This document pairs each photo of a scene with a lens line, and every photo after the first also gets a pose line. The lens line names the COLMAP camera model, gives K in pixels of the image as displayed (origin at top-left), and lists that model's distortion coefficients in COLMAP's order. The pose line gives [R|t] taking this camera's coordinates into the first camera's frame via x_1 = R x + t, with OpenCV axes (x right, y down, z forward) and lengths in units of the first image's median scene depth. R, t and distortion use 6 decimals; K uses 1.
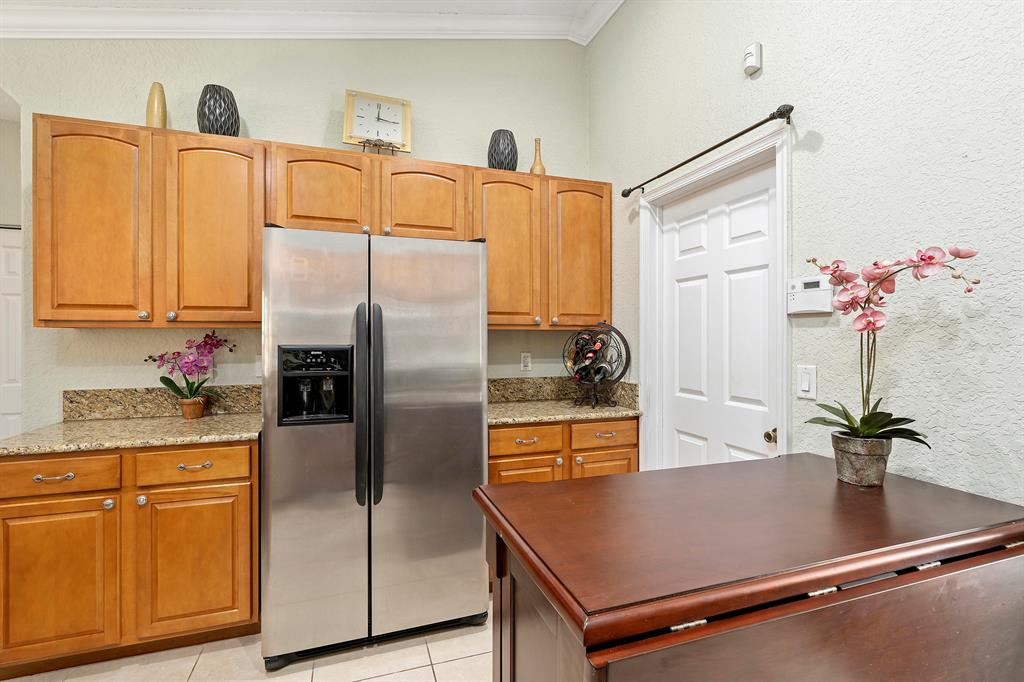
lens RADIAL K [[476.7, 0, 505.9], [0, 476.7, 337.1], [0, 0, 1]] dist [0.000209, 0.000857]
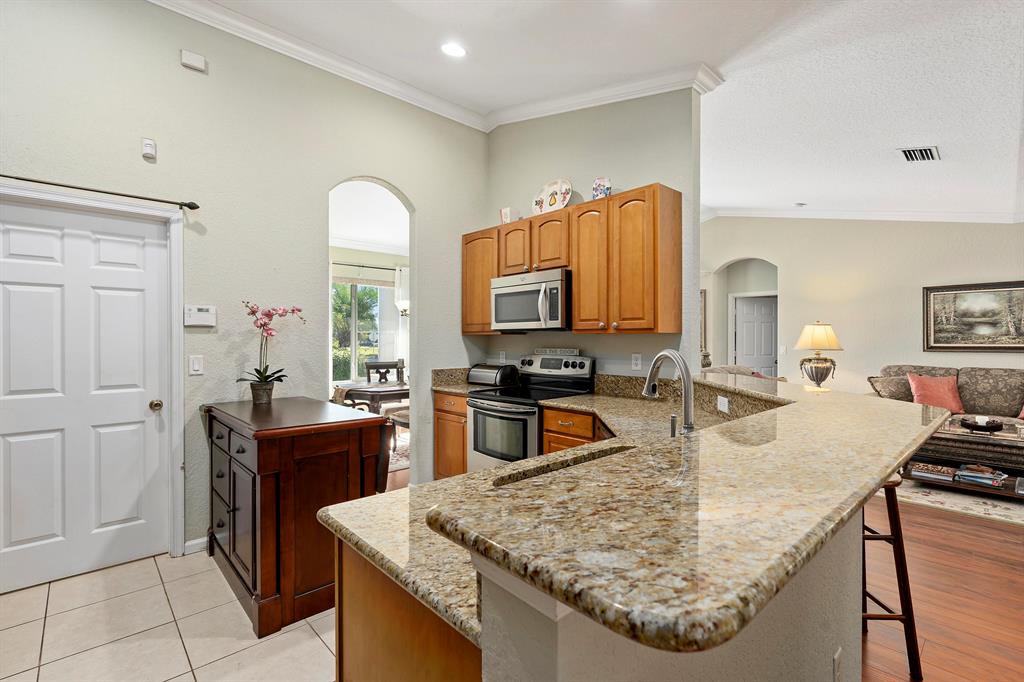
lens RADIAL K [[476.7, 0, 514.0], [0, 476.7, 338.5], [0, 0, 1]] dist [0.000209, 0.000857]
pose [[-0.410316, -0.000173, 0.911944, -1.061539], [0.001466, 0.999999, 0.000849, -0.001933], [-0.911942, 0.001685, -0.410315, 0.487661]]
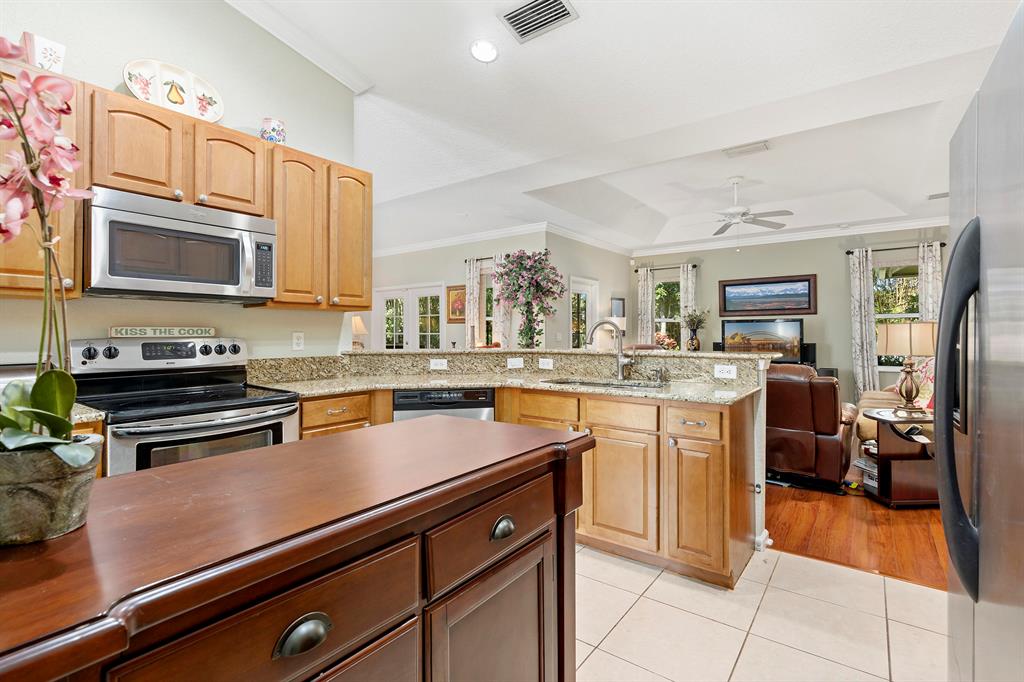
lens RADIAL K [[476.7, 0, 519.6], [0, 476.7, 333.8], [0, 0, 1]] dist [0.000209, 0.000857]
pose [[-0.812207, 0.000731, -0.583369, 0.420922], [0.000409, 1.000000, 0.000683, 0.050253], [0.583369, 0.000316, -0.812207, 1.004127]]
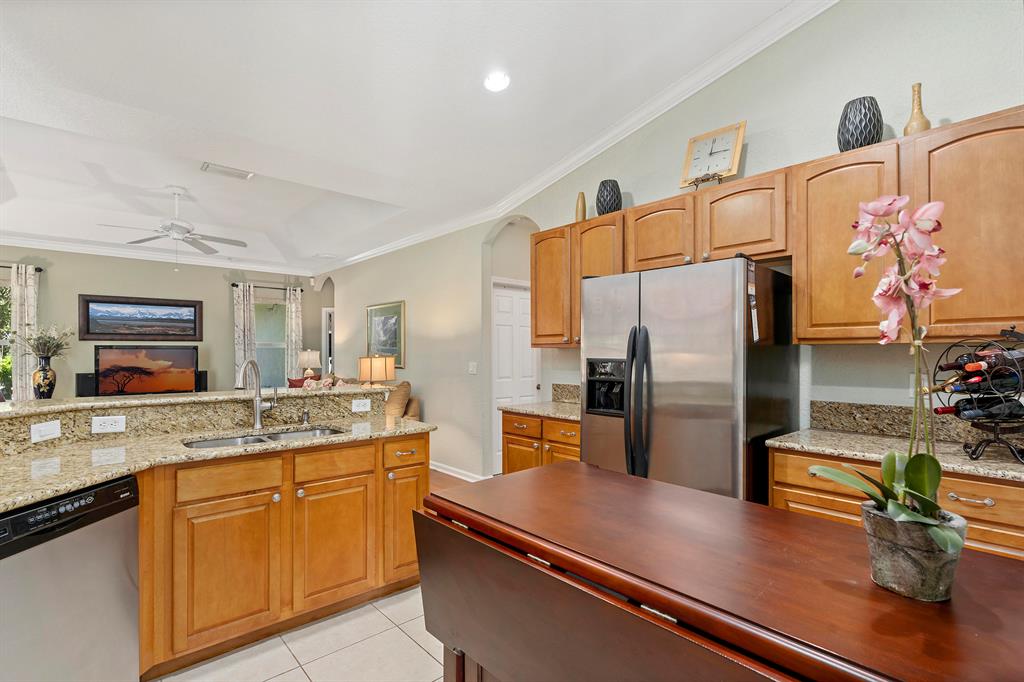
lens RADIAL K [[476.7, 0, 509.5], [0, 476.7, 356.1], [0, 0, 1]] dist [0.000209, 0.000857]
pose [[0.393628, 0.004873, -0.919257, 0.684854], [-0.000476, 0.999987, 0.005097, 0.001977], [0.919270, -0.001569, 0.393625, 0.174155]]
